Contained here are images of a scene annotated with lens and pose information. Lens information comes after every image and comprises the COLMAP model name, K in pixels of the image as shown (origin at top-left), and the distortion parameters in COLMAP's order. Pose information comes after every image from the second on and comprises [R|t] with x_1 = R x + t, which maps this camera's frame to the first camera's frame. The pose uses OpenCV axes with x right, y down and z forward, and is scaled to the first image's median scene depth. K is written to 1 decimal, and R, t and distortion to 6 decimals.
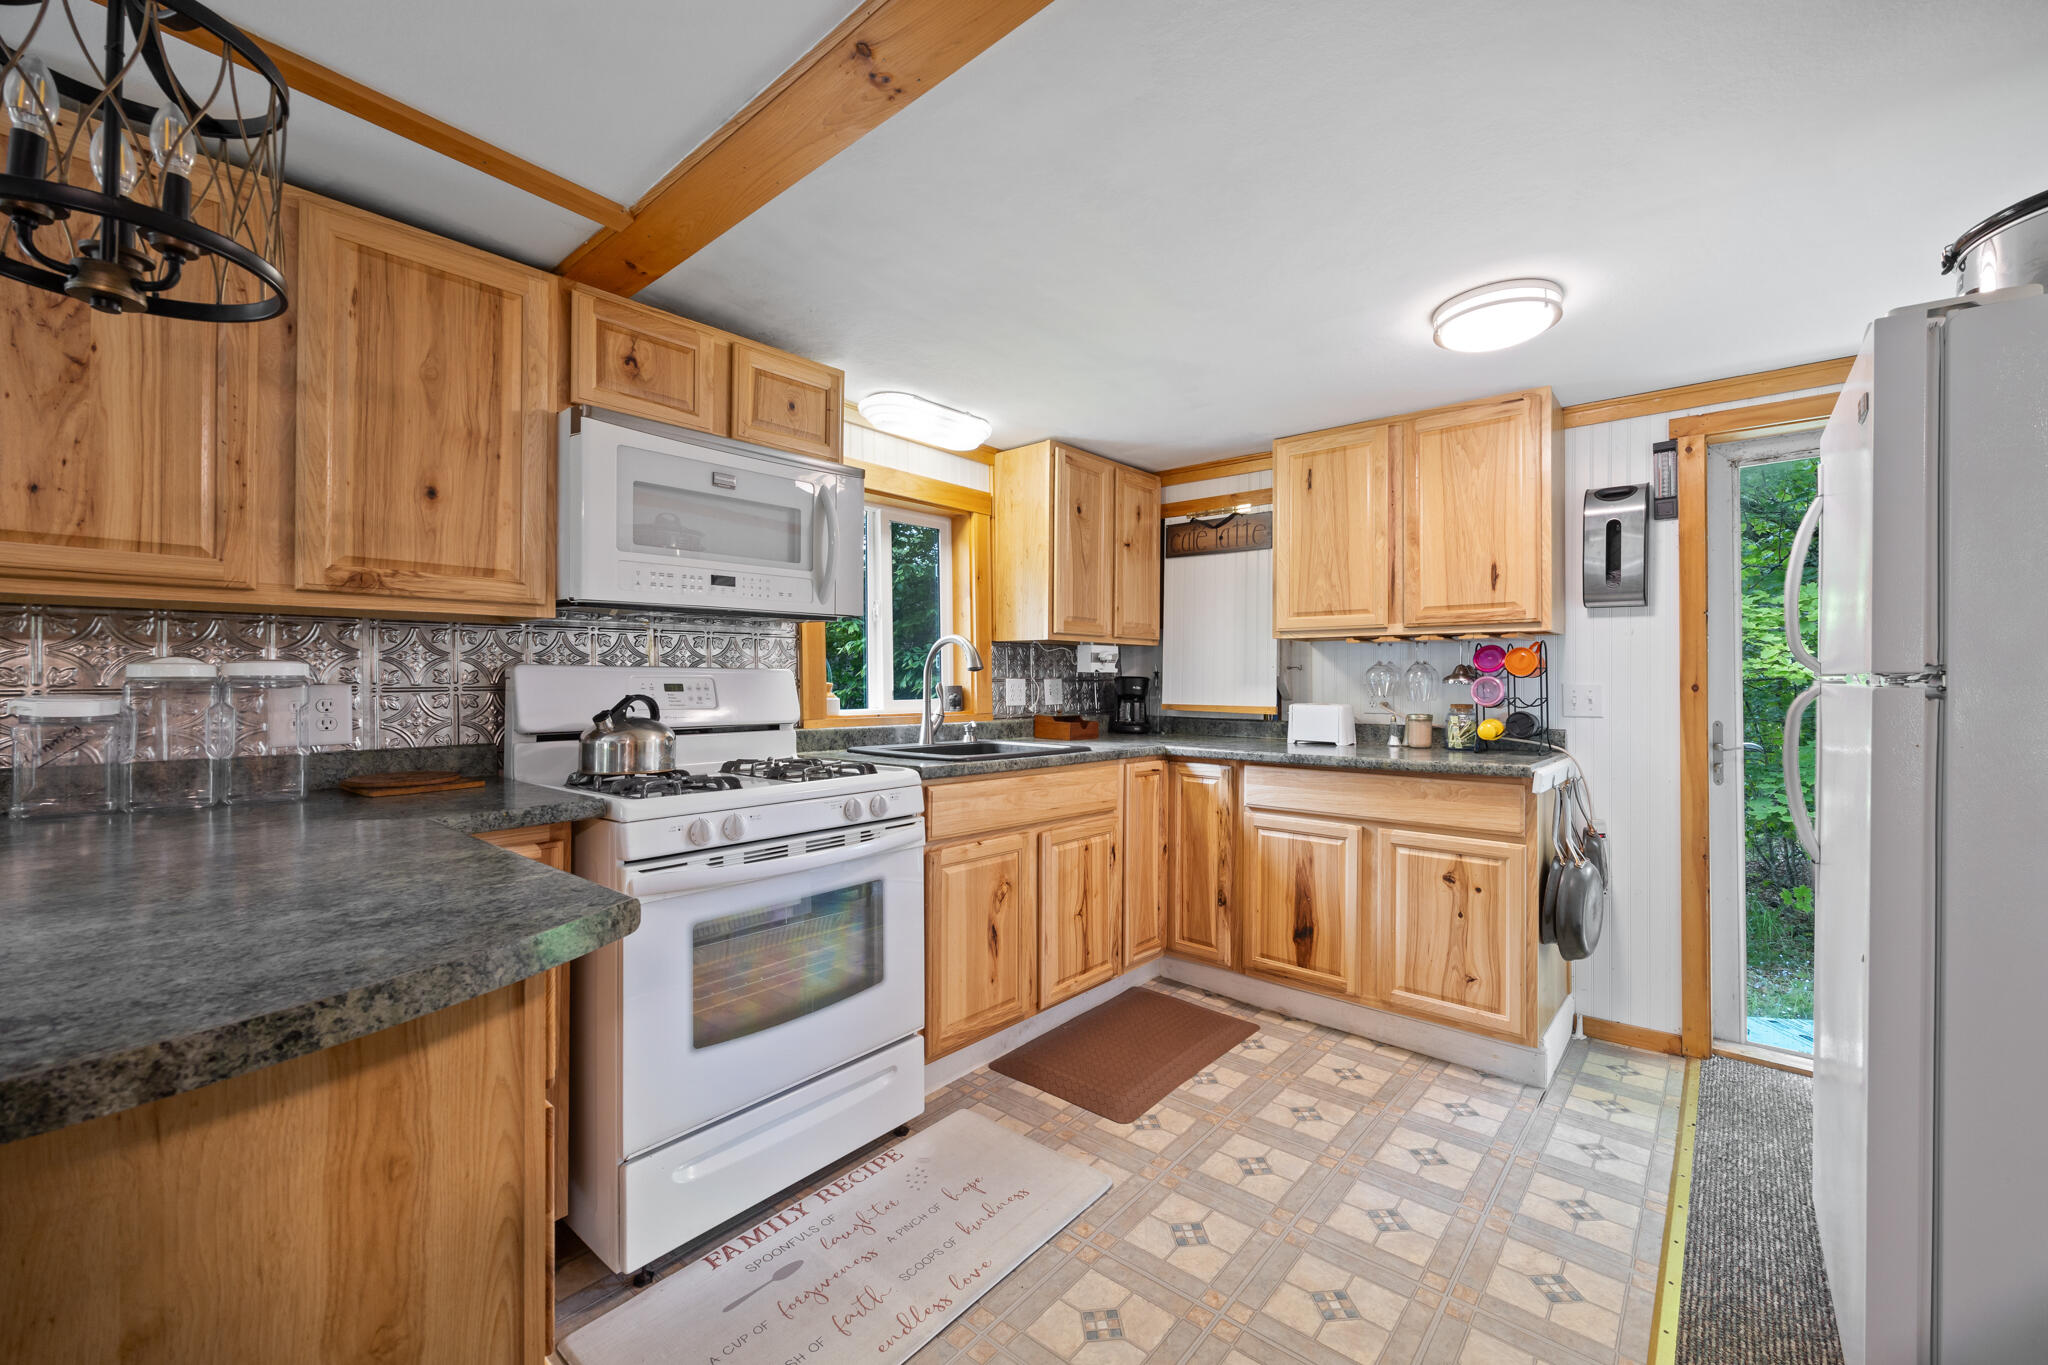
lens RADIAL K [[807.8, 0, 1035.3], [0, 807.8, 672.9], [0, 0, 1]] dist [0.000536, 0.000219]
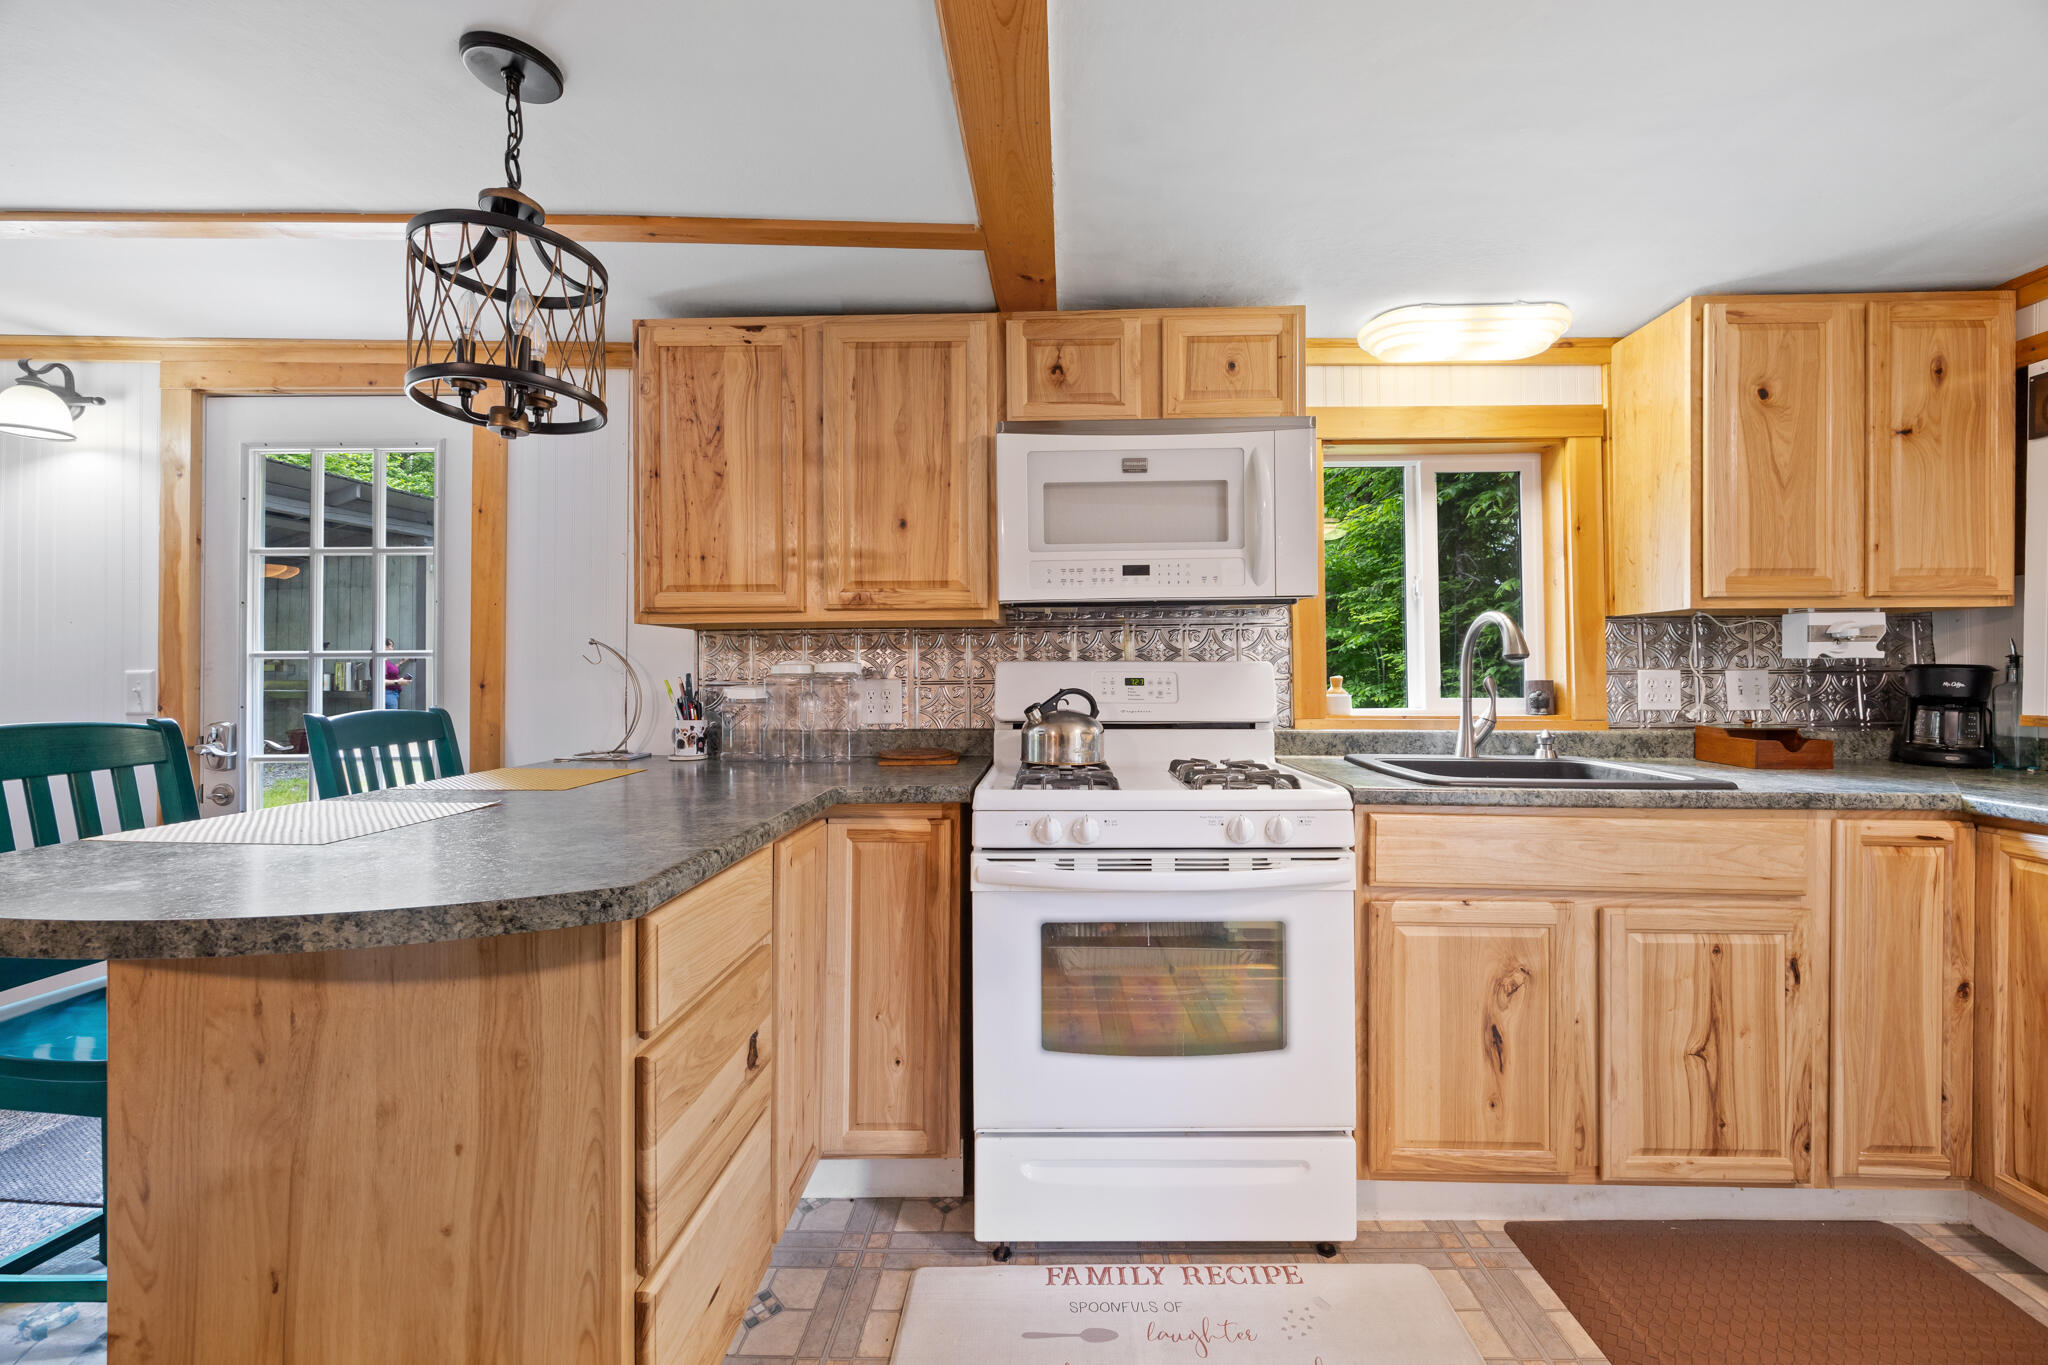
lens RADIAL K [[807.8, 0, 1054.0], [0, 807.8, 666.0], [0, 0, 1]] dist [0.000536, 0.000219]
pose [[0.644184, -0.009030, -0.764817, 0.242075], [0.011605, 0.999931, -0.002031, -0.000442], [0.764782, -0.007568, 0.644244, 0.267293]]
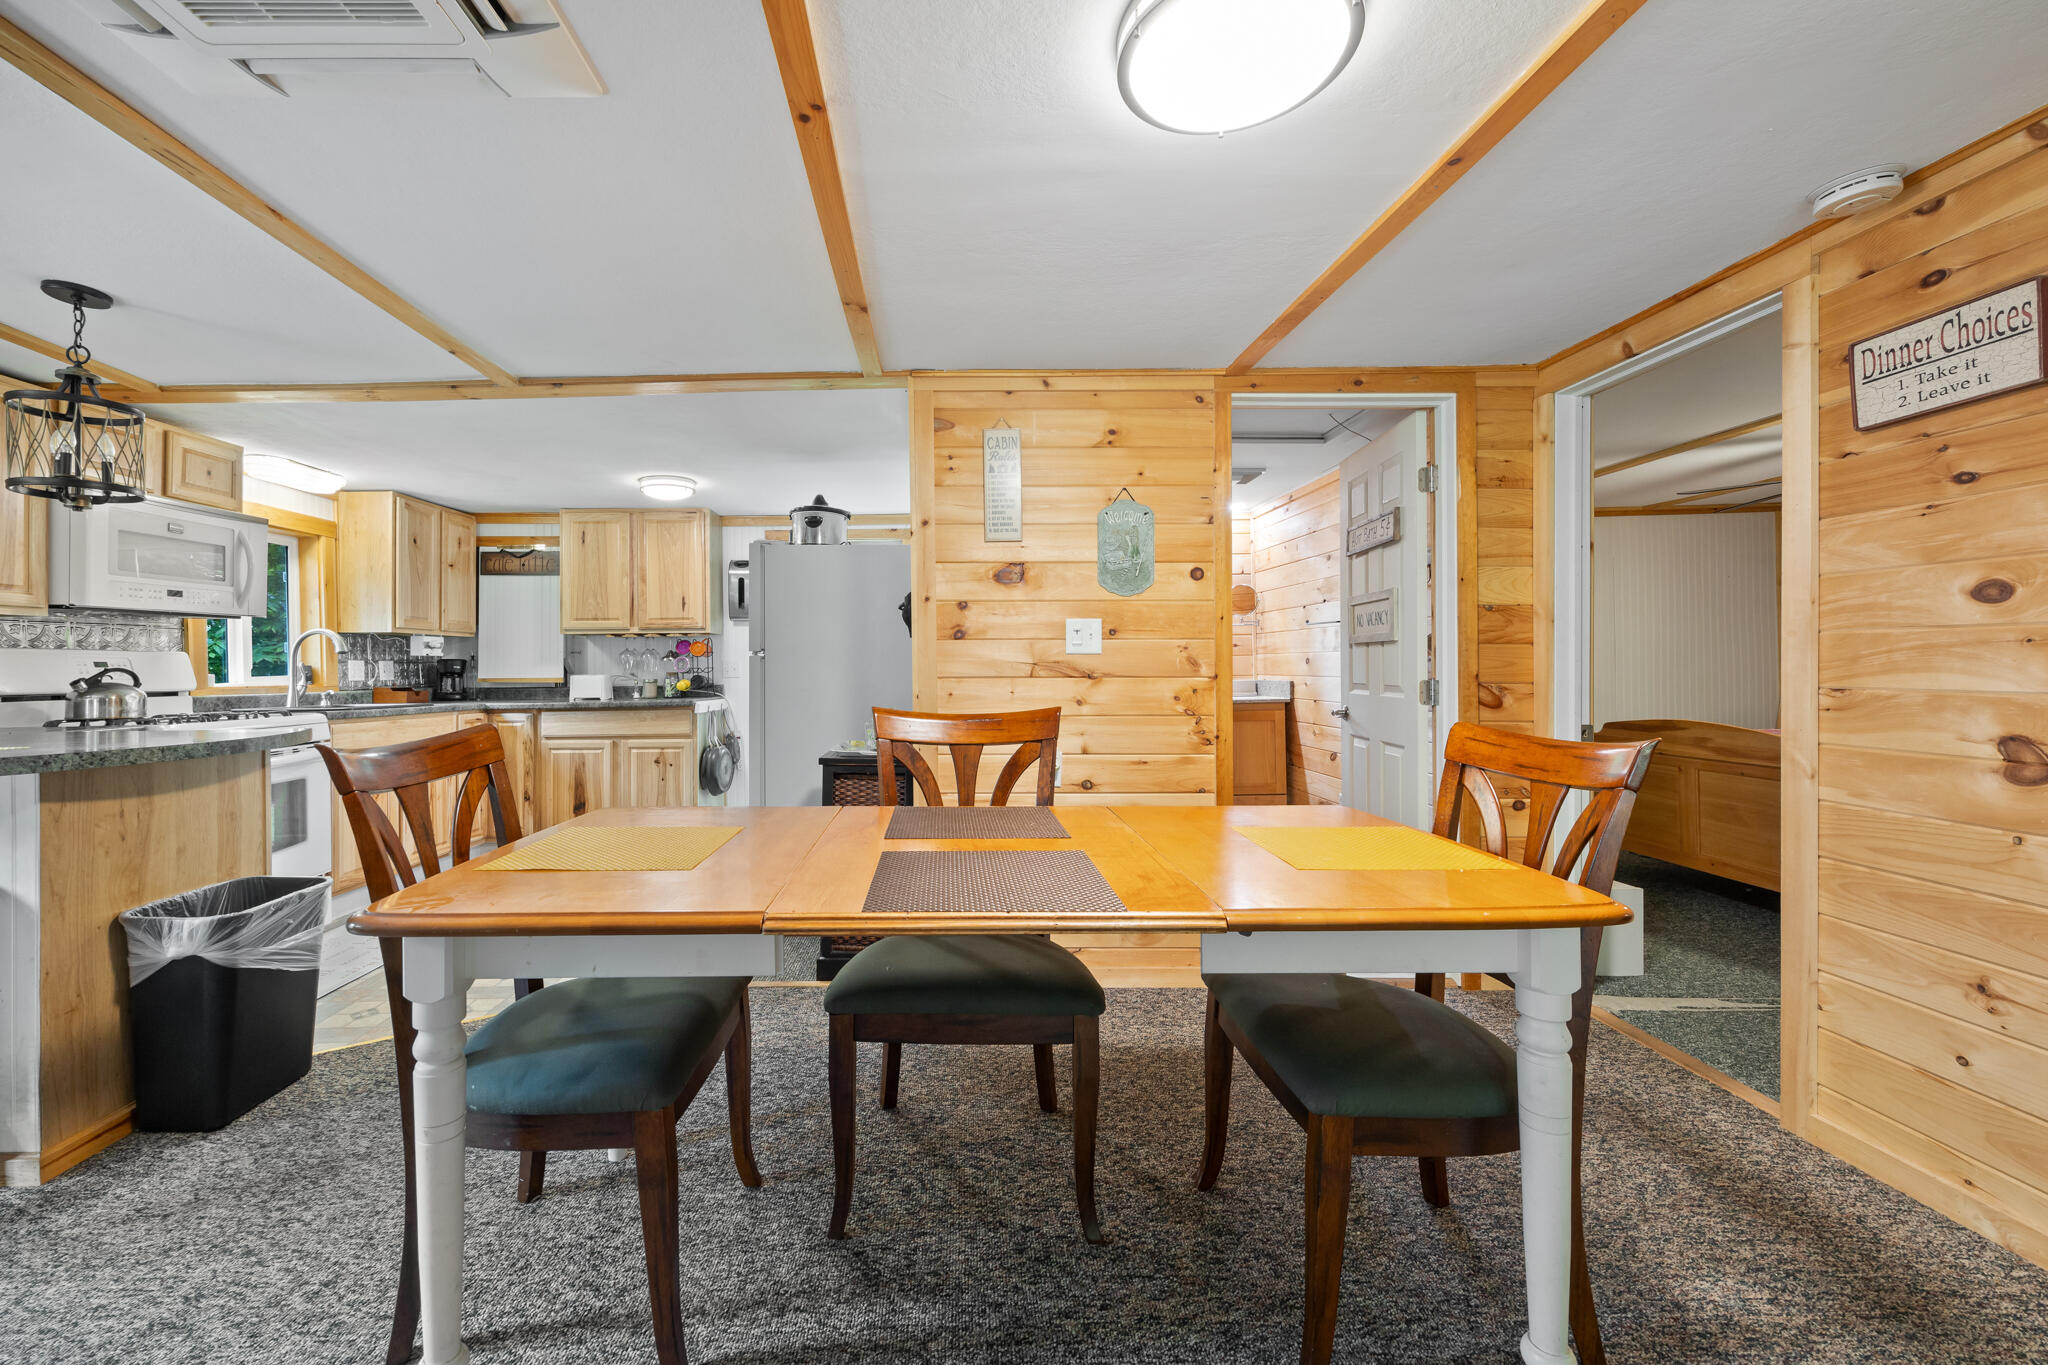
lens RADIAL K [[836.4, 0, 954.5], [0, 836.4, 661.8], [0, 0, 1]] dist [-0.002170, 0.000065]
pose [[0.756206, -0.005678, 0.654310, -0.263241], [0.005753, 0.999981, 0.002029, 0.017956], [-0.654309, 0.002230, 0.756224, -1.009429]]
